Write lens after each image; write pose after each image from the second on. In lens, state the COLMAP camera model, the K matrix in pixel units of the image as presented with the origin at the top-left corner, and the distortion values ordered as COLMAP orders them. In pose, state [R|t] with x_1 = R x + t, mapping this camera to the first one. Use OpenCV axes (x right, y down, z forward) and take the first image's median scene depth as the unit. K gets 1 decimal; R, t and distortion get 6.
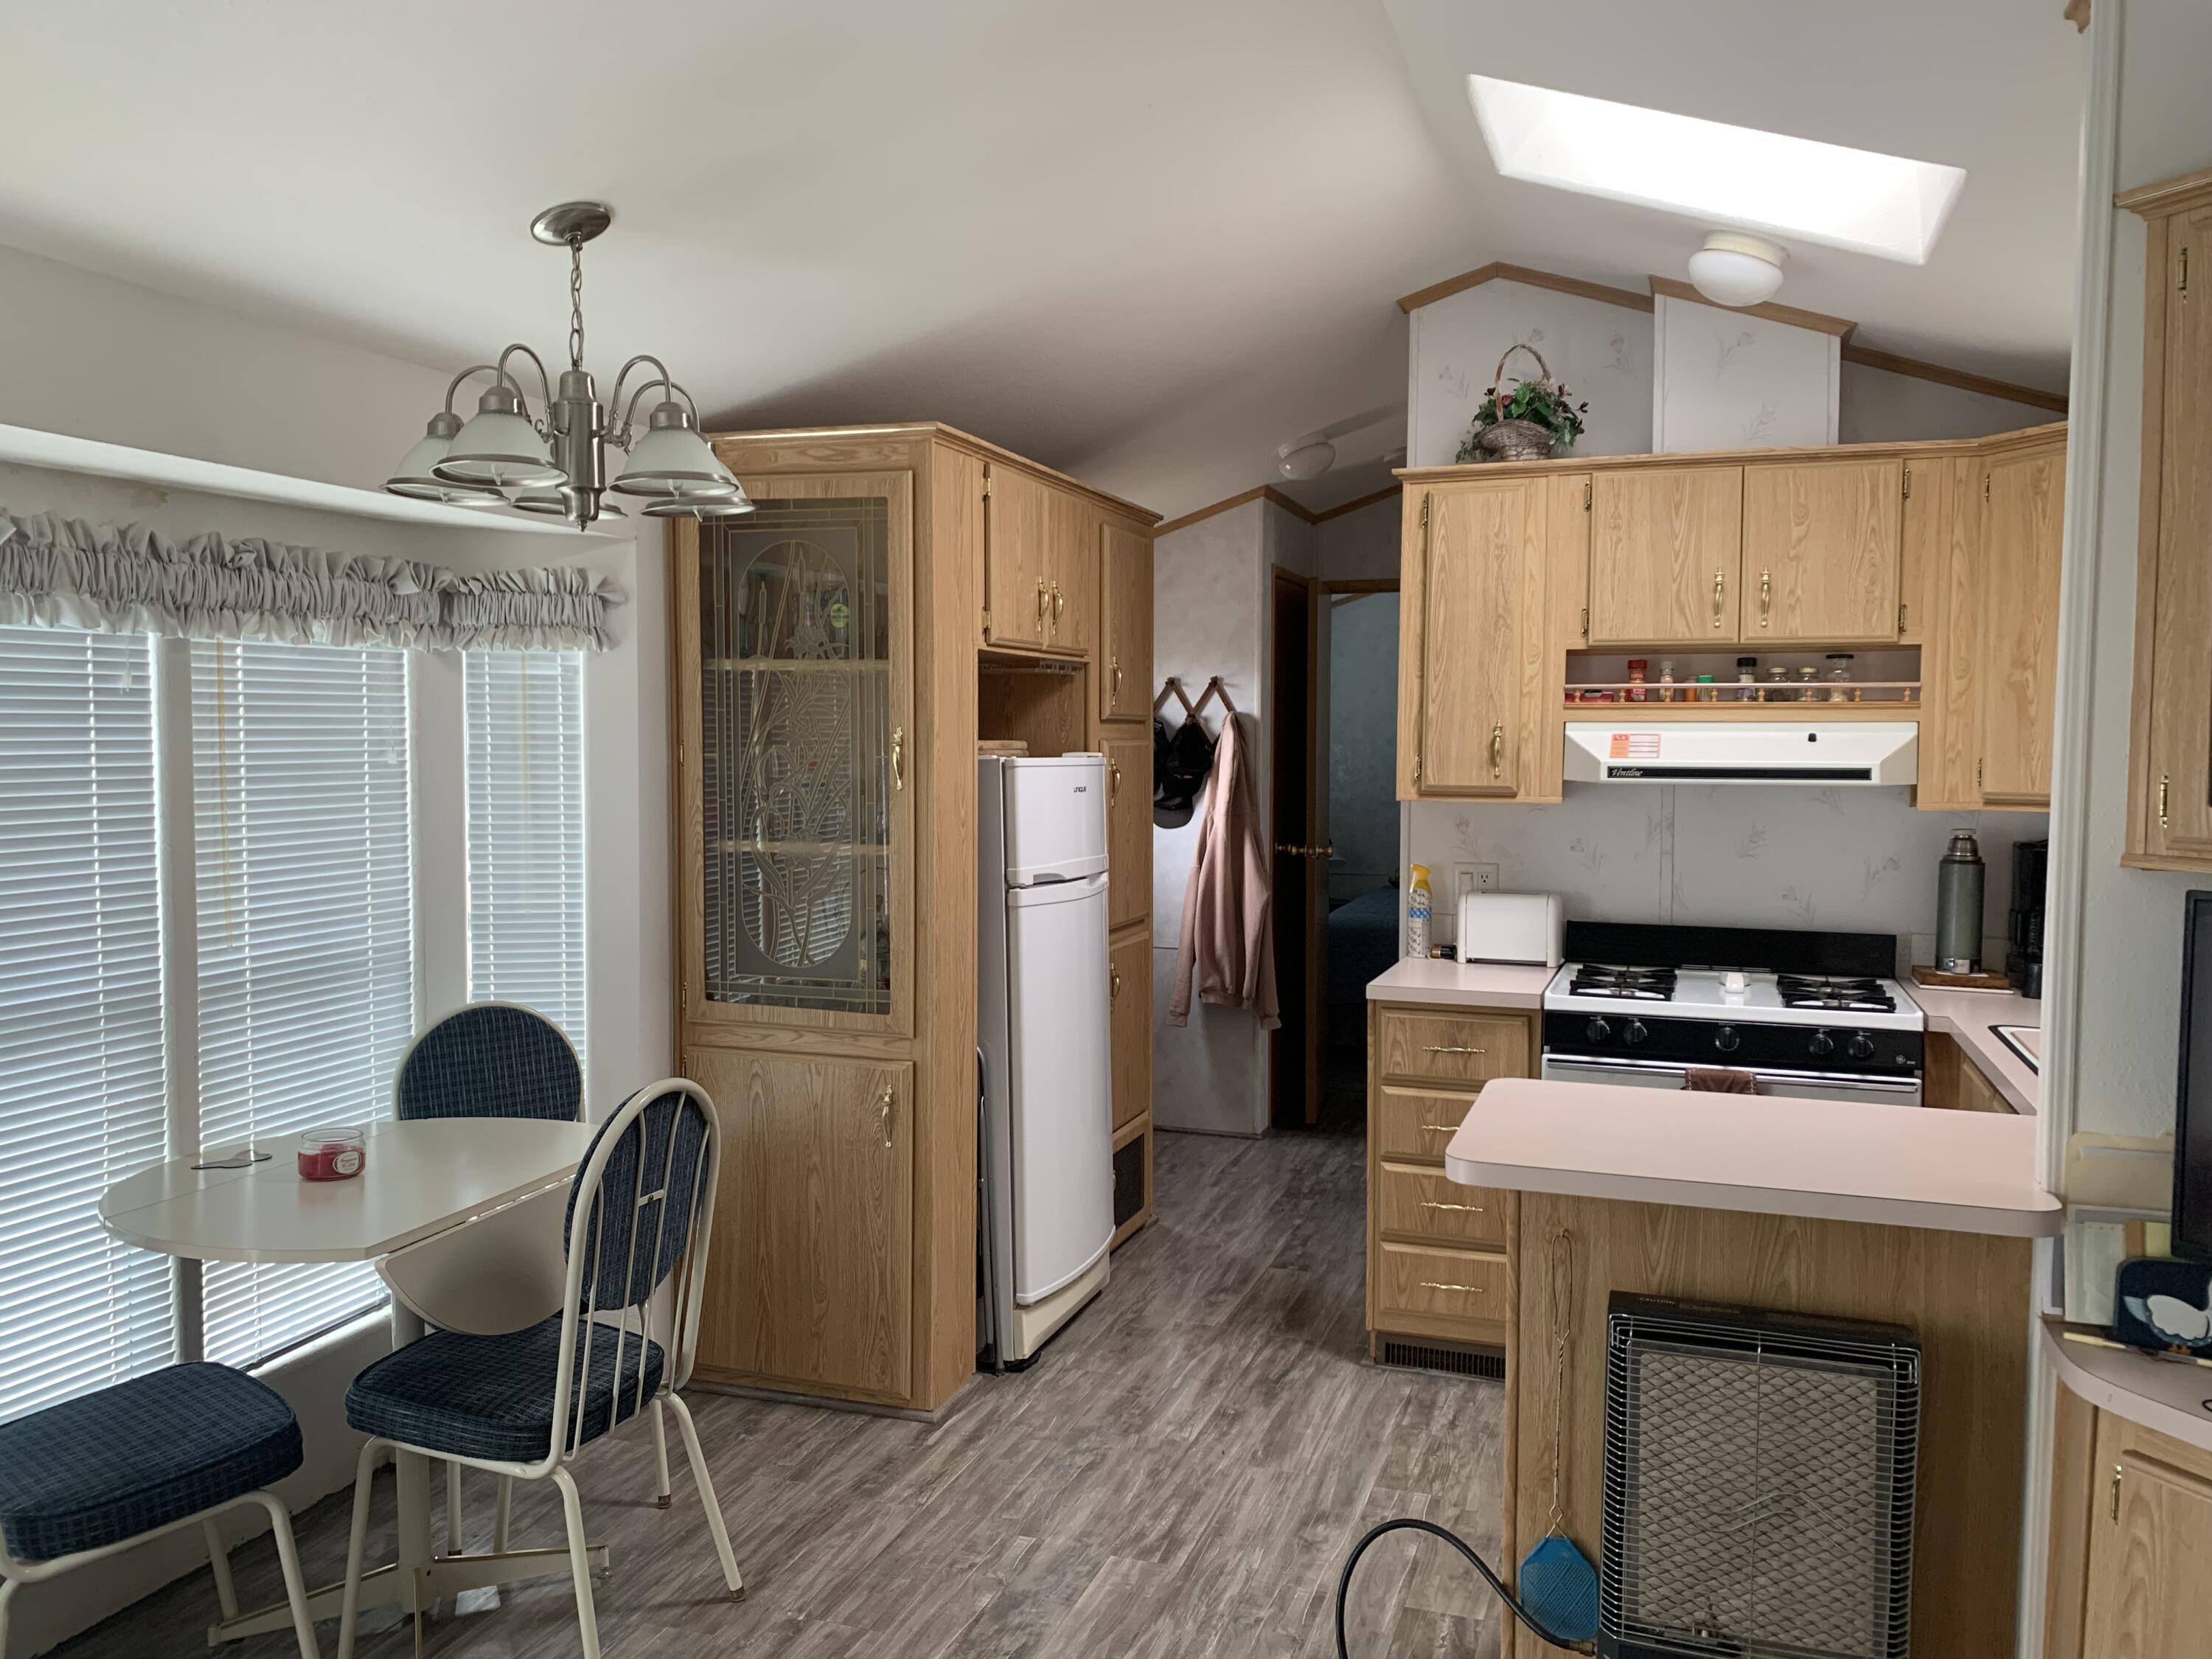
lens RADIAL K [[1653.6, 0, 1106.0], [0, 1653.6, 829.5], [0, 0, 1]] dist [0.054496, -0.093831]
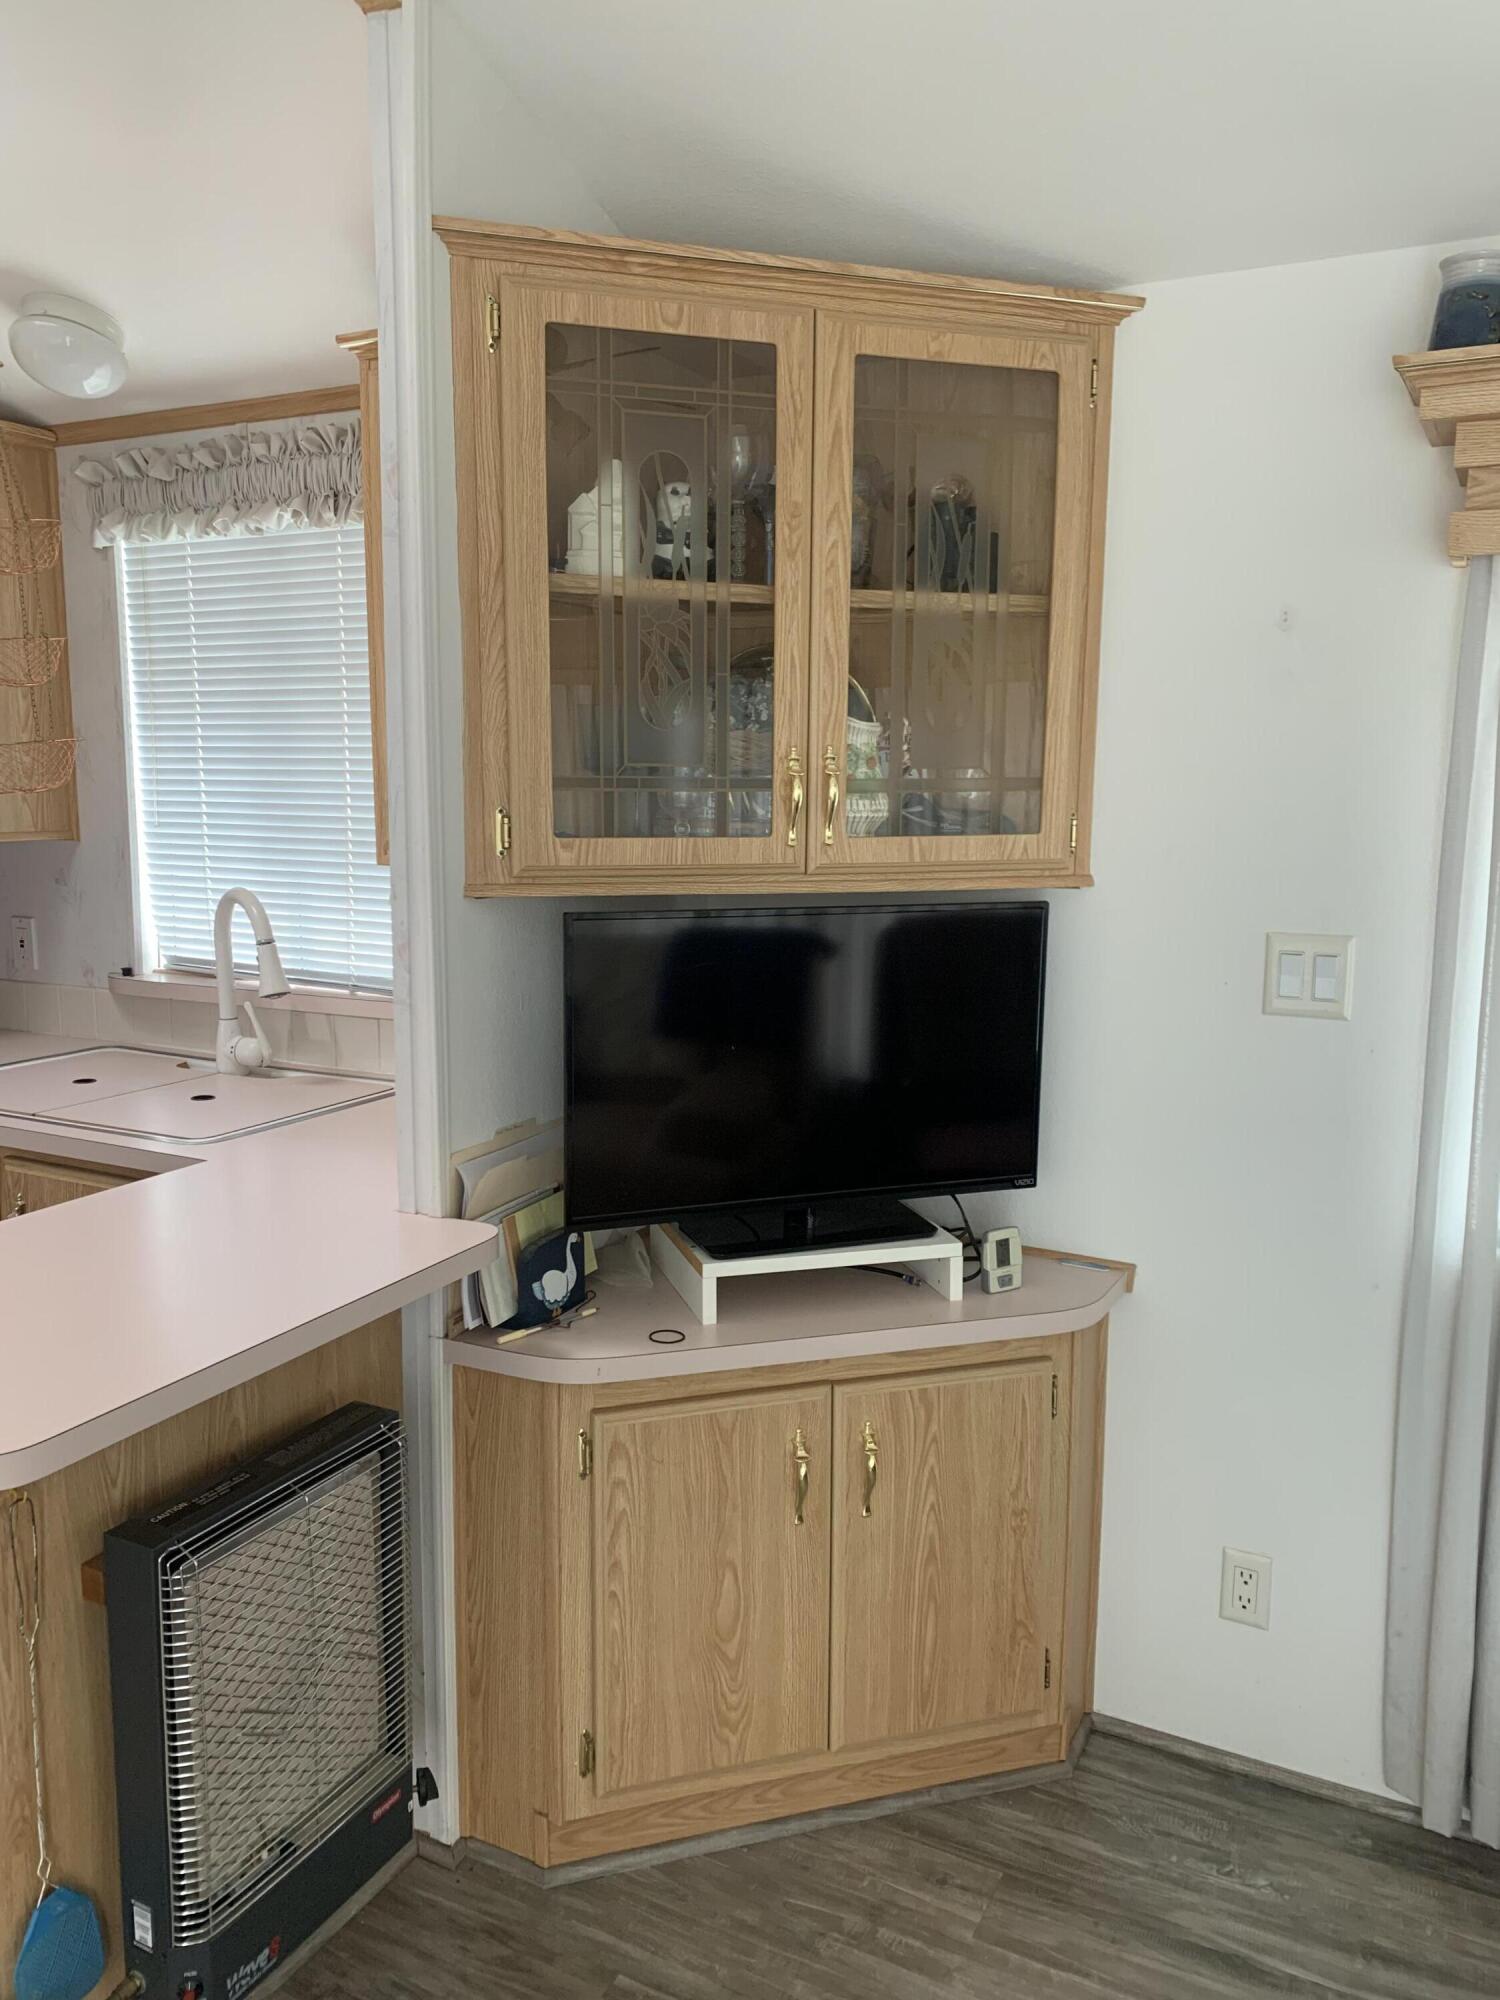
lens RADIAL K [[1495.1, 0, 738.5], [0, 1495.1, 1004.5], [0, 0, 1]] dist [0.054496, -0.093831]
pose [[0.144601, -0.160902, 0.976320, -0.156158], [0.051706, 0.986571, 0.154933, -0.025296], [-0.988138, 0.028078, 0.150979, 0.356613]]
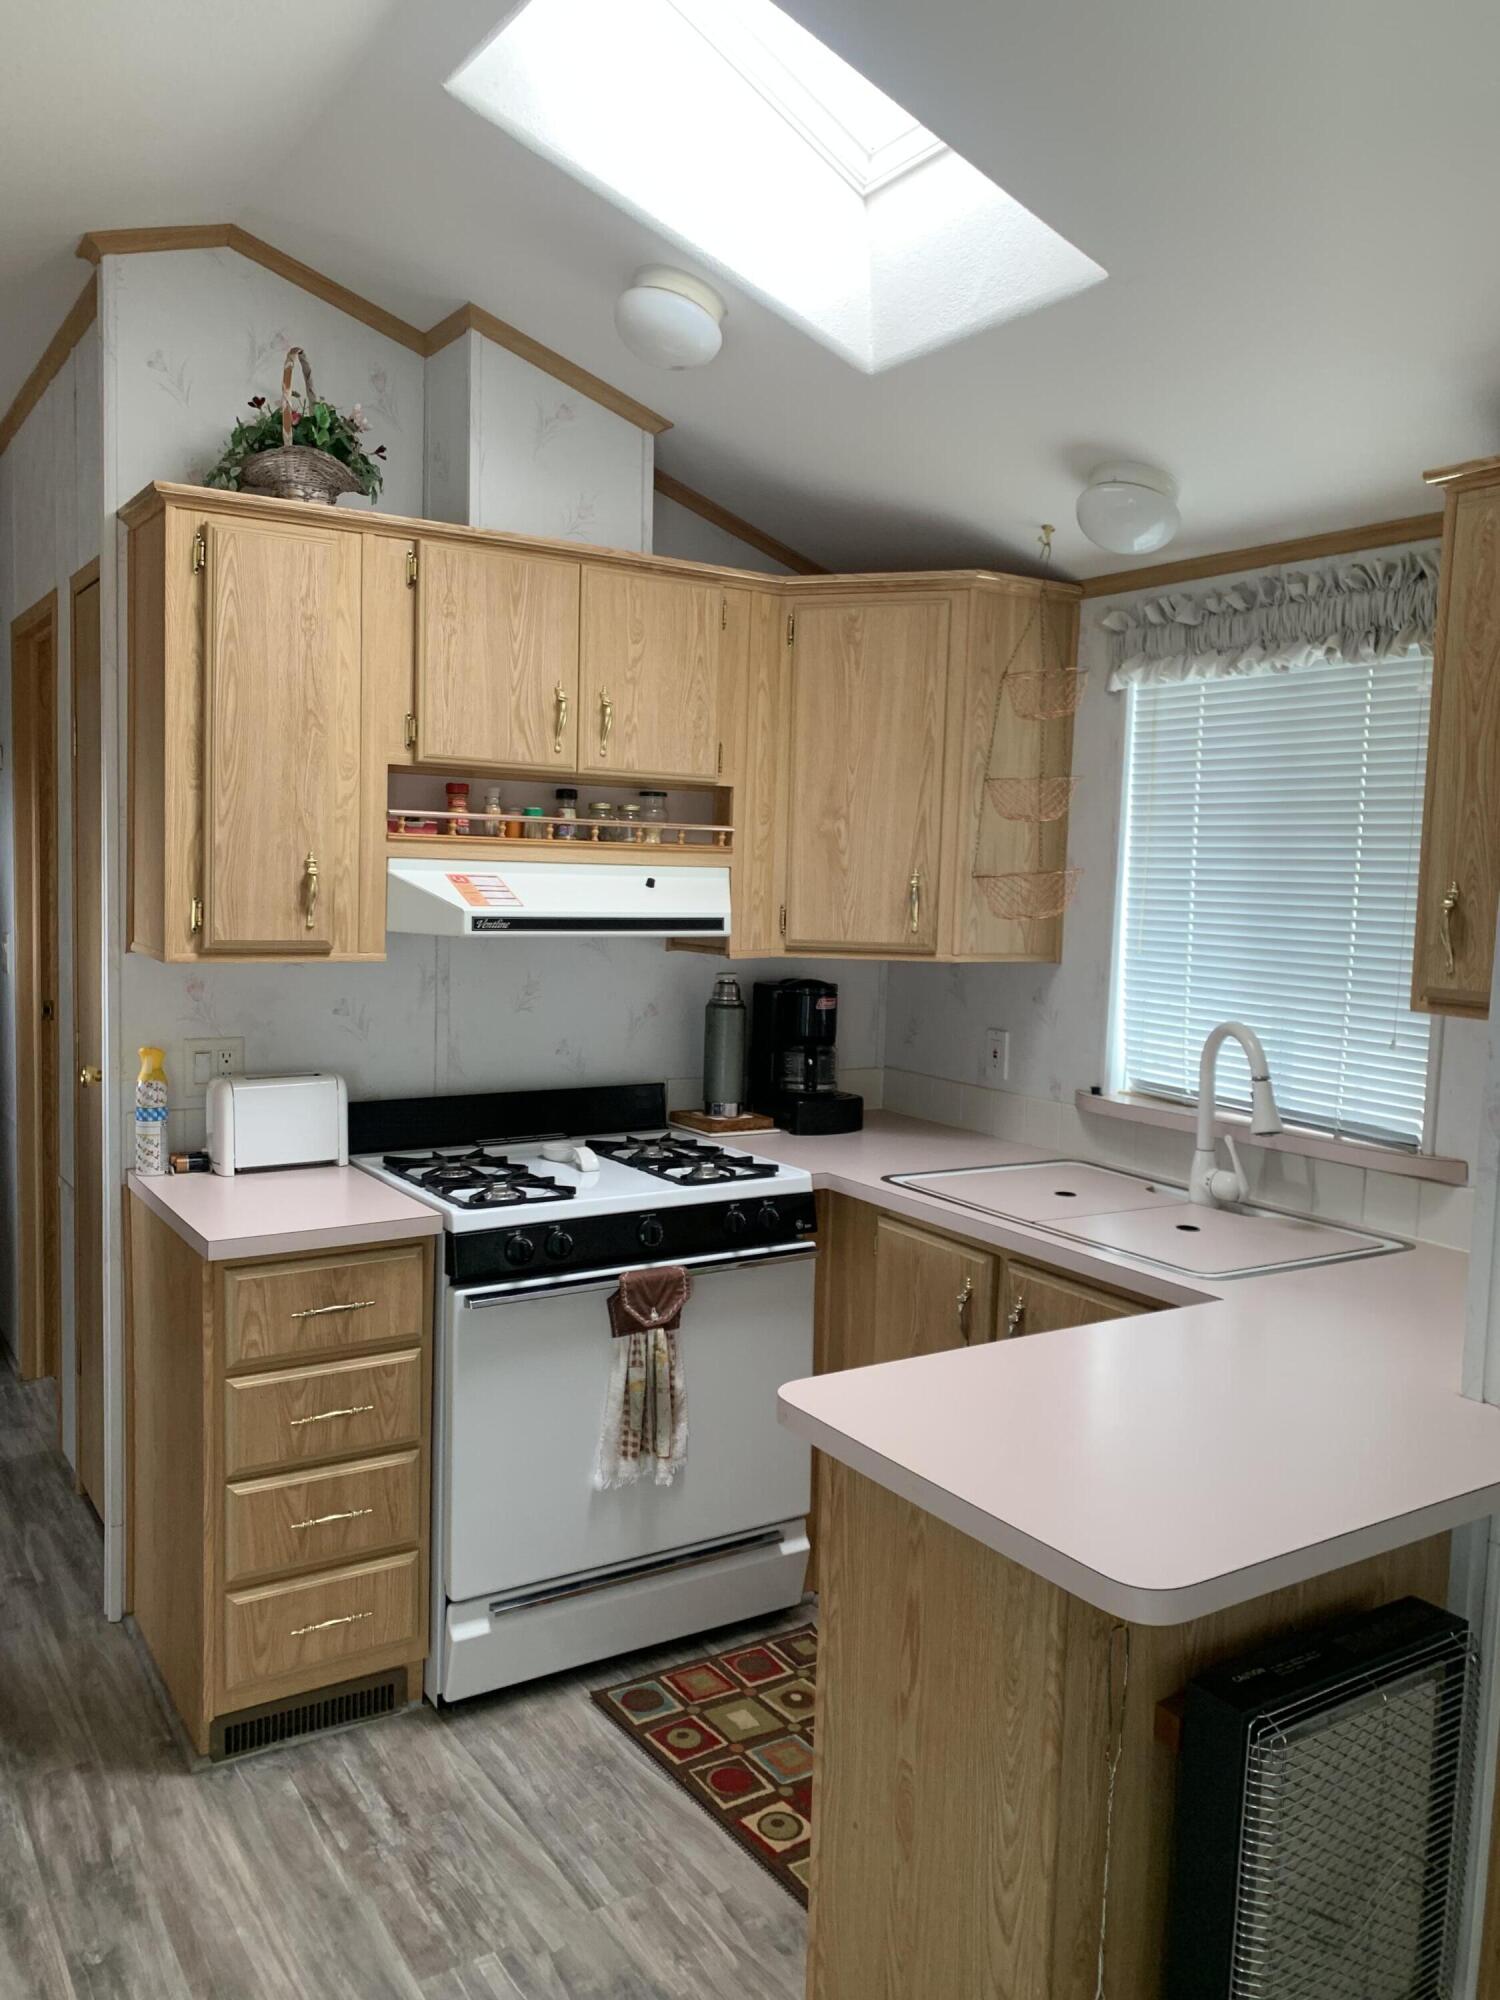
lens RADIAL K [[1495.1, 0, 738.5], [0, 1495.1, 1004.5], [0, 0, 1]] dist [0.054496, -0.093831]
pose [[0.613926, -0.061451, 0.786968, -0.189681], [0.016545, 0.997748, 0.065002, -0.040074], [-0.789190, -0.026886, 0.613560, 0.447506]]
